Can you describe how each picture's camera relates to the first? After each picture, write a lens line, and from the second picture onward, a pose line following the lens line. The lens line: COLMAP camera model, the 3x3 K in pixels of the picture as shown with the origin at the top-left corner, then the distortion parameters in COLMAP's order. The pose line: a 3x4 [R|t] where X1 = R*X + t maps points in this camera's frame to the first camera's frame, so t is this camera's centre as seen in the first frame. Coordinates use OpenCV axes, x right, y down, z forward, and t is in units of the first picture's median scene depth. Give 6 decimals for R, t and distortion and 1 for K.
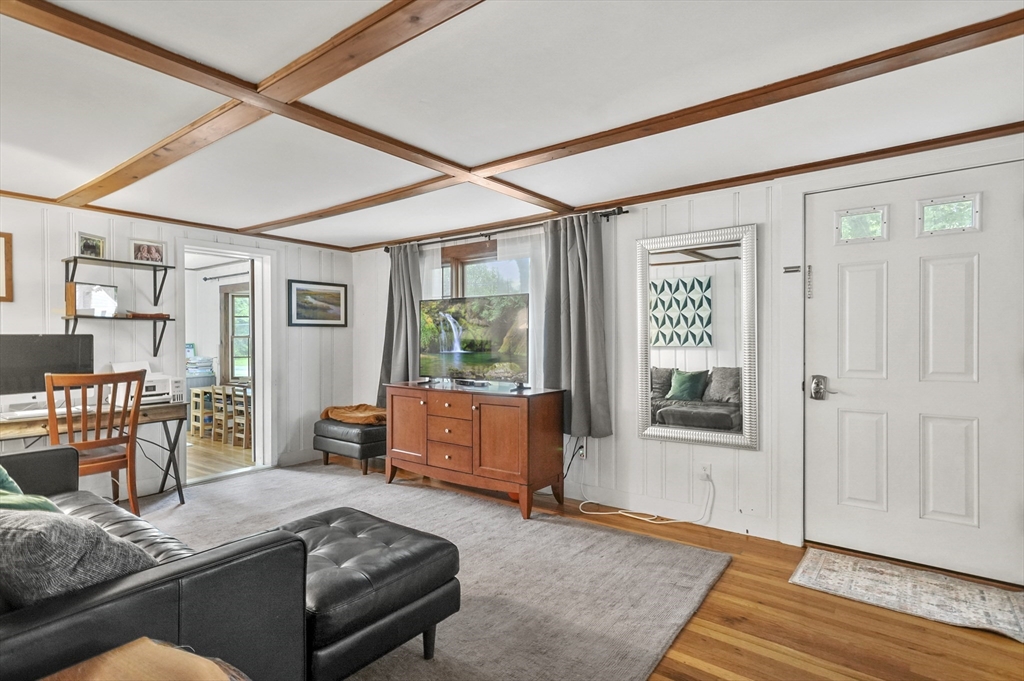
lens RADIAL K [[518.5, 0, 514.4], [0, 518.5, 344.4], [0, 0, 1]] dist [0.010980, 0.003928]
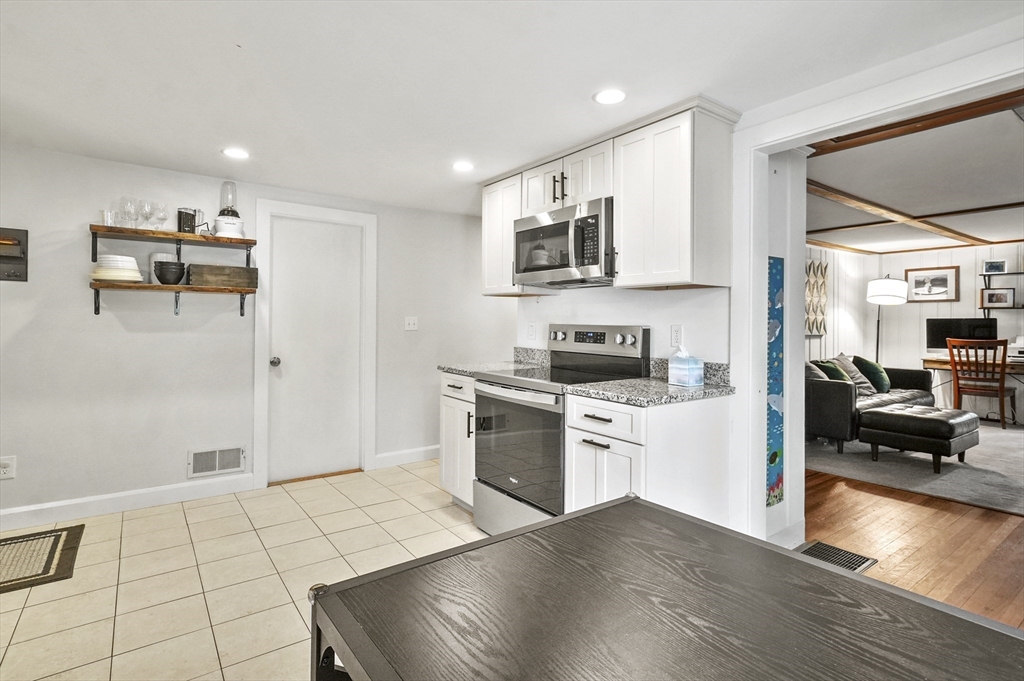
lens RADIAL K [[518.5, 0, 501.5], [0, 518.5, 319.6], [0, 0, 1]] dist [0.010980, 0.003928]
pose [[-0.285635, 0.001159, -0.958338, 1.198470], [-0.007976, 0.999962, 0.003587, -0.007809], [0.958305, 0.008669, -0.285615, -0.040785]]
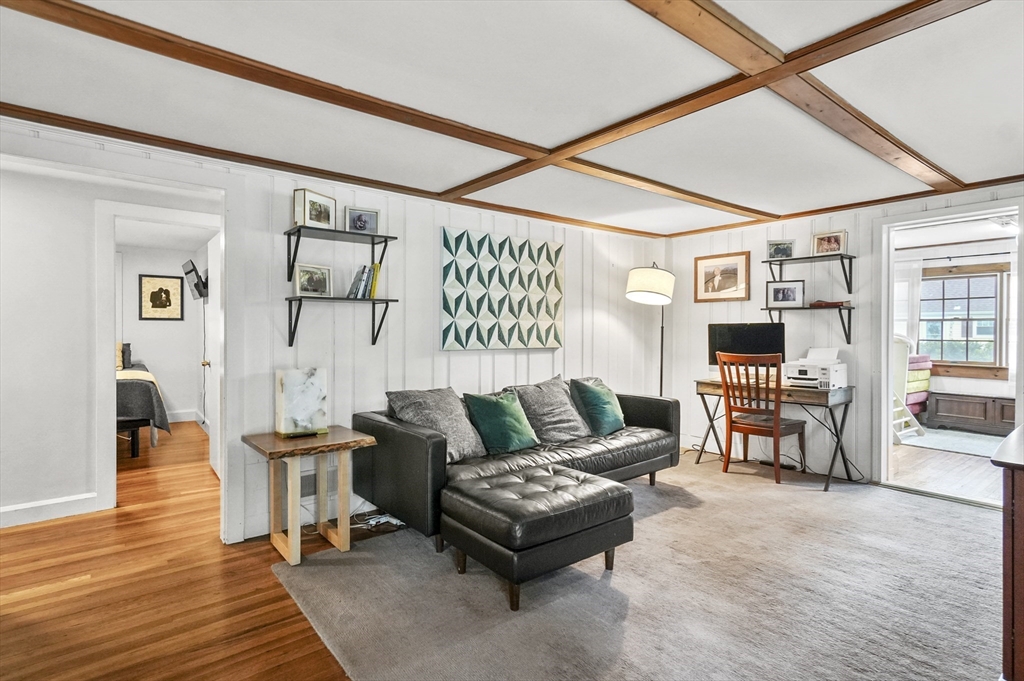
lens RADIAL K [[518.5, 0, 506.0], [0, 518.5, 335.9], [0, 0, 1]] dist [0.010980, 0.003928]
pose [[-0.235992, 0.018999, -0.971569, 0.474282], [-0.003242, 0.999788, 0.020338, -0.010911], [0.971750, 0.007950, -0.235880, 0.627099]]
